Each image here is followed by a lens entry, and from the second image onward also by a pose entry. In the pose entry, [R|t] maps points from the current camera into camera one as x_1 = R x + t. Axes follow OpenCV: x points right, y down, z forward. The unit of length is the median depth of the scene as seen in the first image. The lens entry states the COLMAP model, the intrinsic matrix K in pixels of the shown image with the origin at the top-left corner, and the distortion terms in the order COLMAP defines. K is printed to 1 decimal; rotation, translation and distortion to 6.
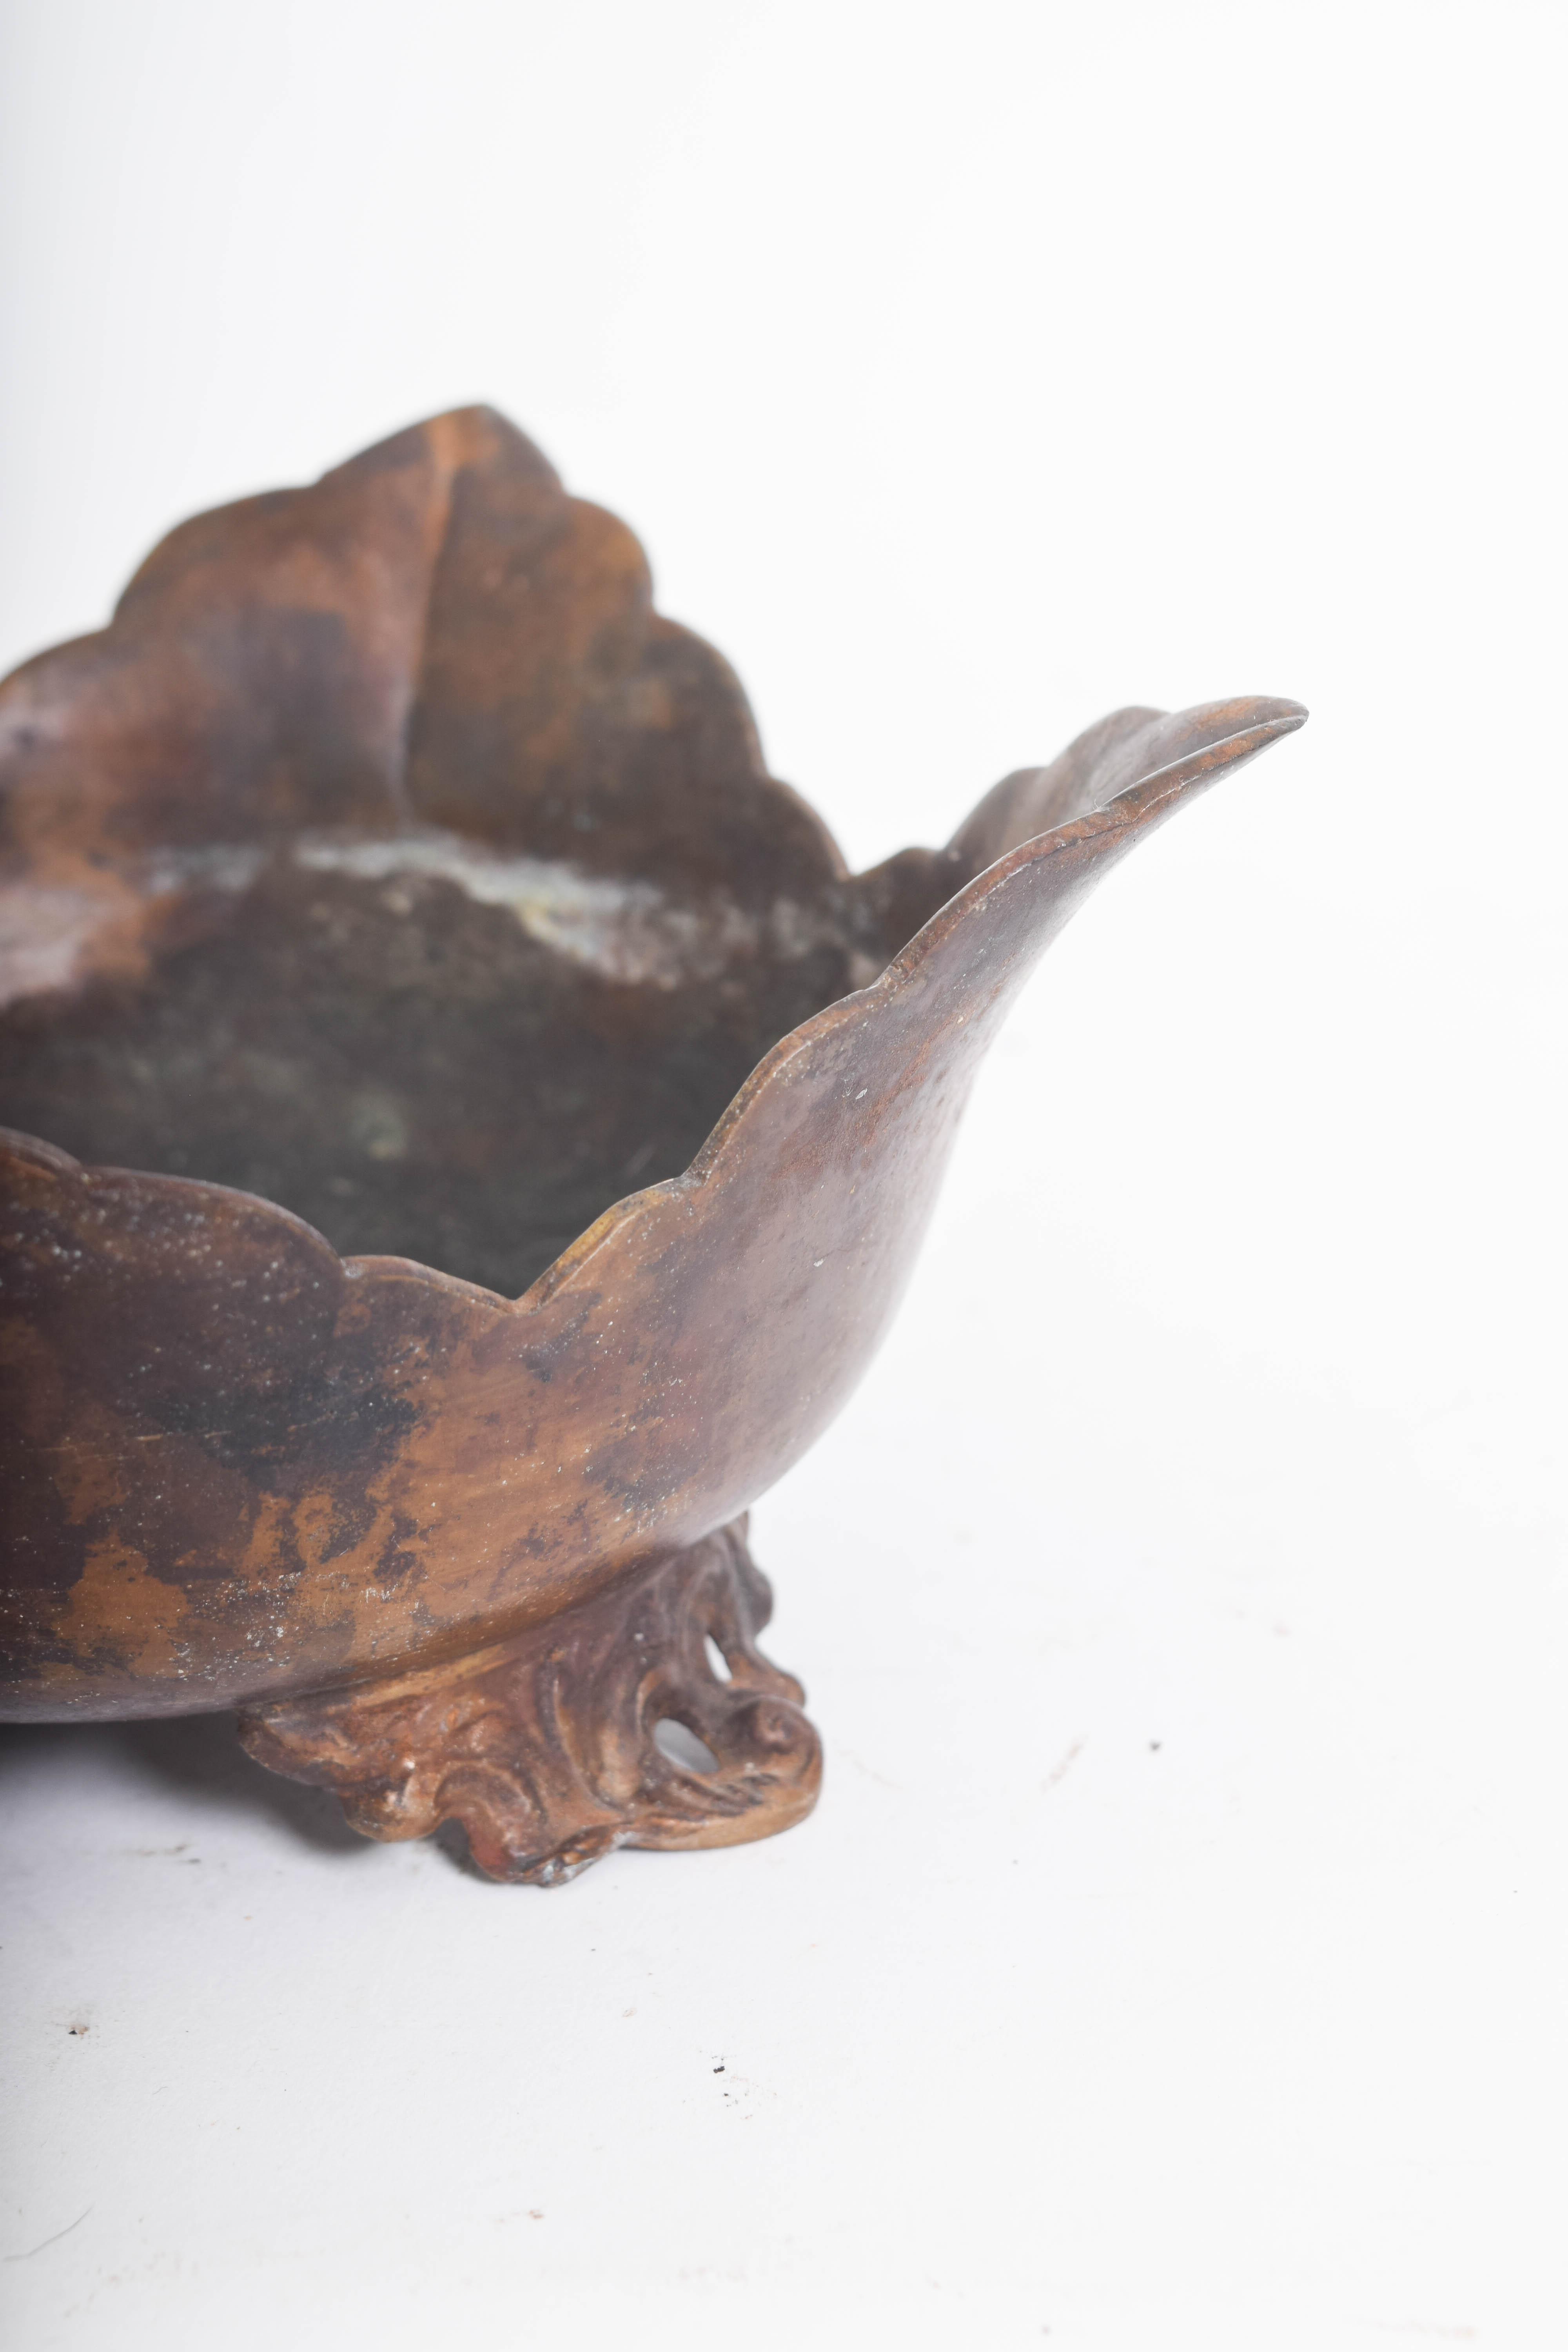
lens RADIAL K [[5216.4, 0, 781.0], [0, 5216.4, 1176.4], [0, 0, 1]] dist [-0.051213, 0.000000]
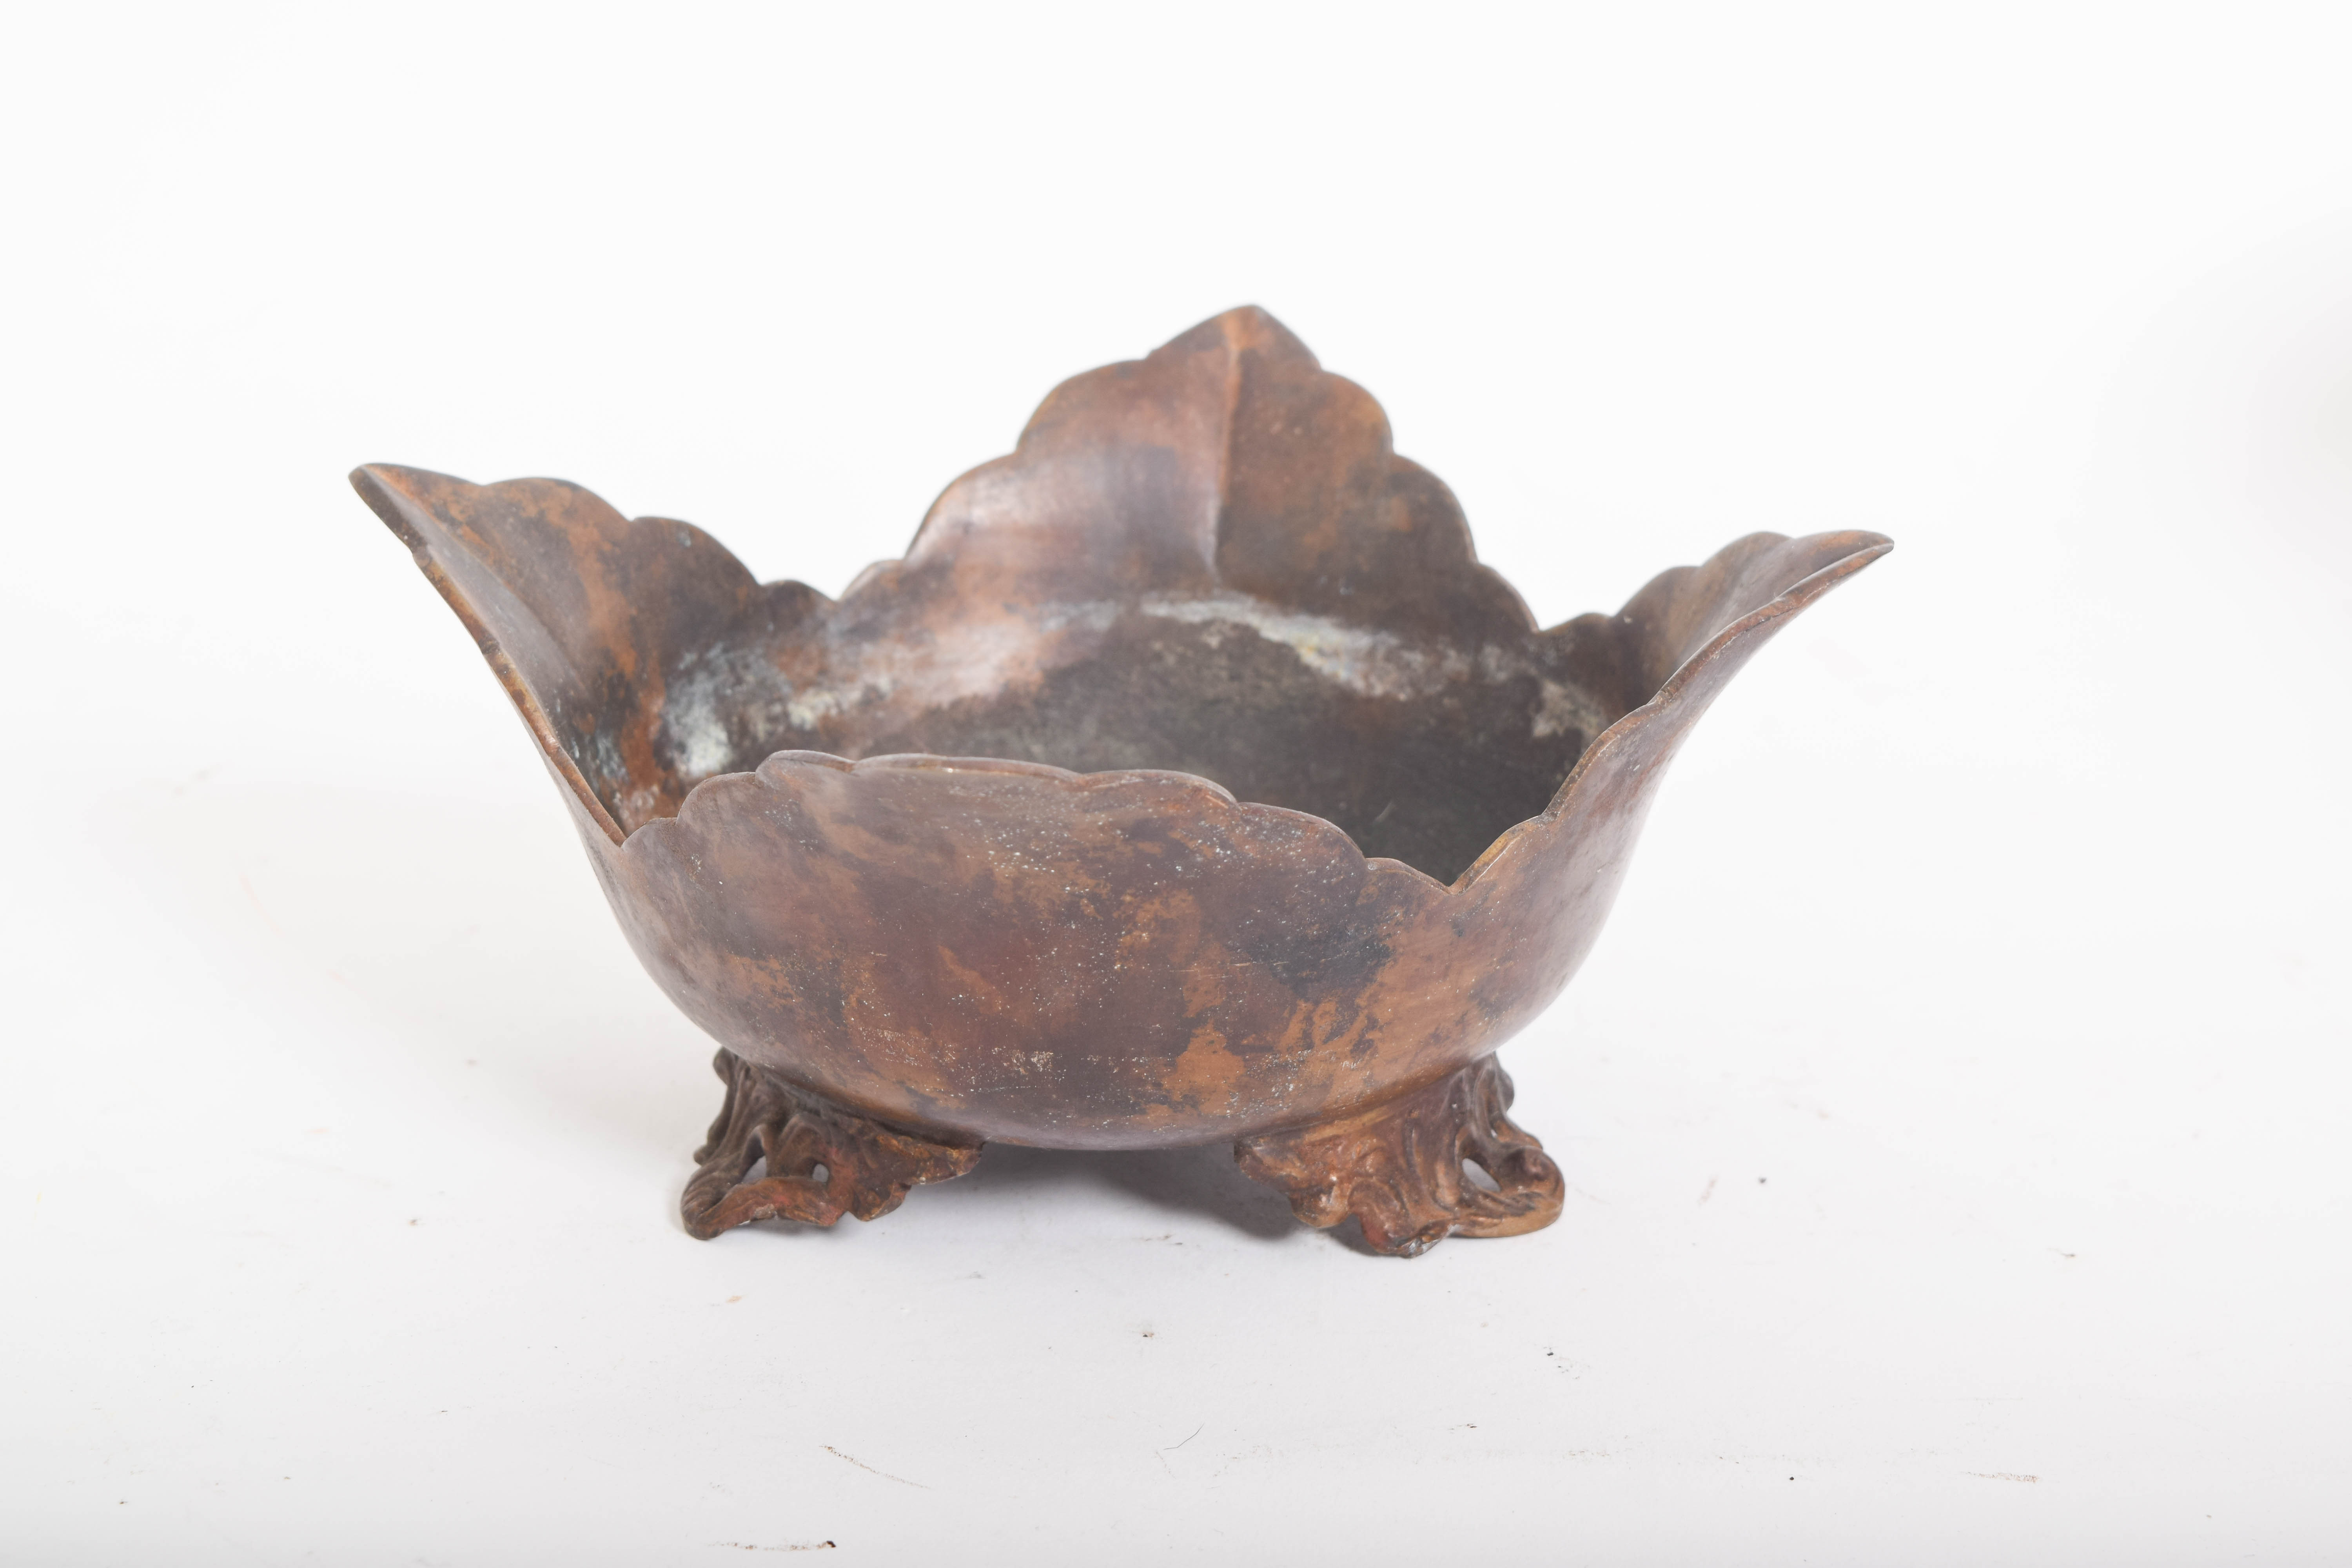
lens RADIAL K [[5216.4, 0, 1186.7], [0, 5216.4, 785.6], [0, 0, 1]] dist [-0.051213, 0.000000]
pose [[0.995894, 0.014691, 0.089328, -0.261338], [-0.012982, 0.999722, -0.019680, 0.023186], [-0.089593, 0.018439, 0.995808, -0.606508]]
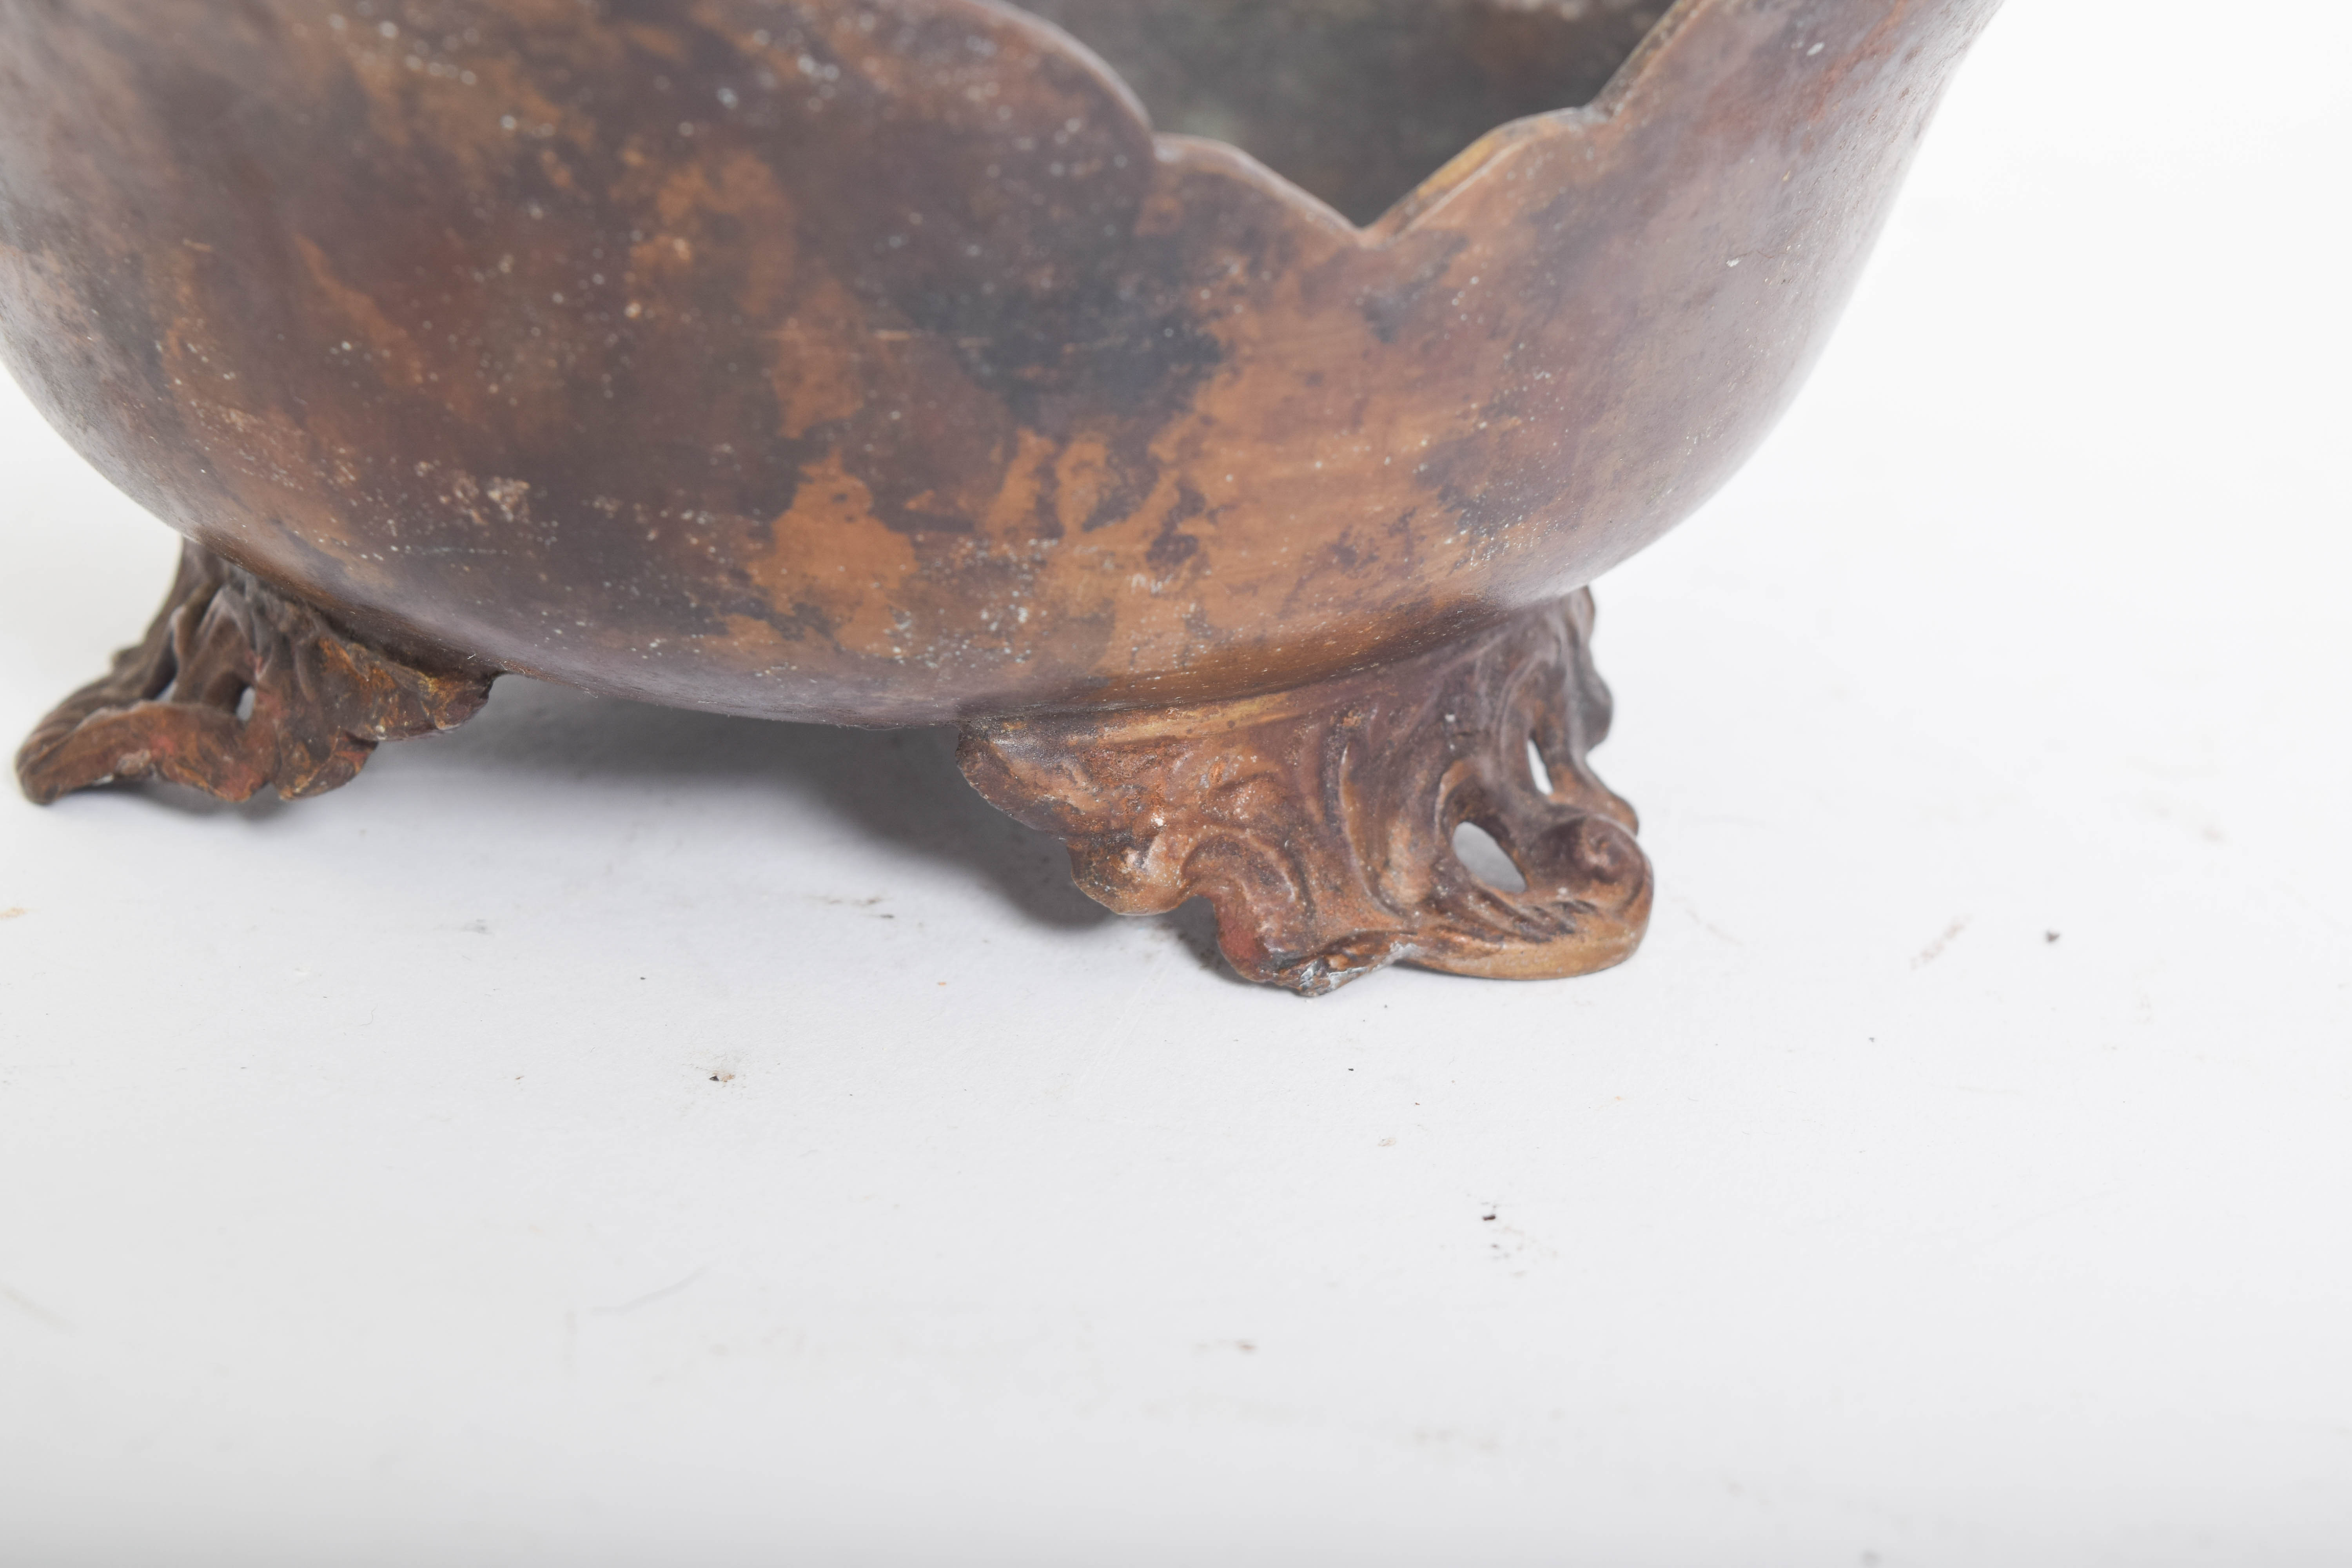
lens RADIAL K [[5216.4, 0, 1180.4], [0, 5216.4, 779.3], [0, 0, 1]] dist [-0.051213, 0.000000]
pose [[0.989378, 0.126341, -0.071903, -0.009151], [-0.123915, 0.991592, 0.037277, 0.074572], [0.076008, -0.027971, 0.996715, 0.175874]]
